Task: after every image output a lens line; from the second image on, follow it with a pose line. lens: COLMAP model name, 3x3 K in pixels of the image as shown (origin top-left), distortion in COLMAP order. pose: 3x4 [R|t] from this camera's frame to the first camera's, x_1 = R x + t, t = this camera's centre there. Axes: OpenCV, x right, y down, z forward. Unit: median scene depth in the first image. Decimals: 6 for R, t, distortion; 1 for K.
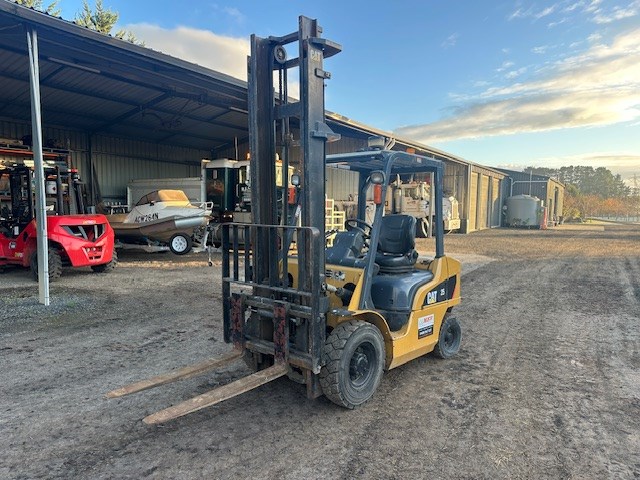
lens RADIAL K [[447.7, 0, 319.9], [0, 447.7, 241.4], [0, 0, 1]] dist [0.045274, -0.055615]
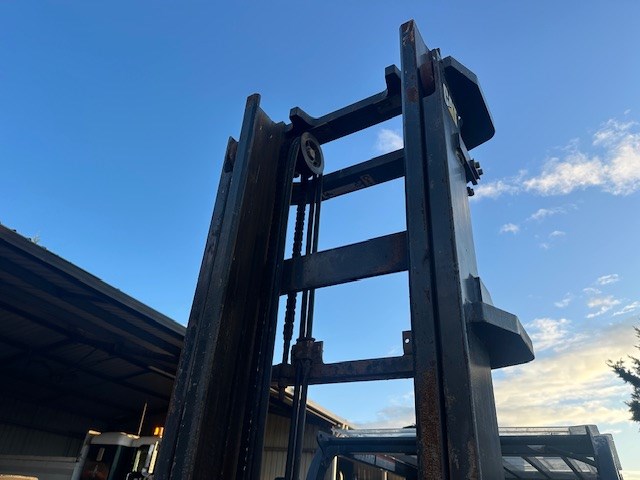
lens RADIAL K [[447.7, 0, 308.2], [0, 447.7, 242.2], [0, 0, 1]] dist [0.045274, -0.055615]
pose [[0.984750, 0.143109, 0.098928, -0.082631], [-0.060860, 0.816080, -0.574726, -0.090253], [-0.162981, 0.559941, 0.812344, 0.500215]]
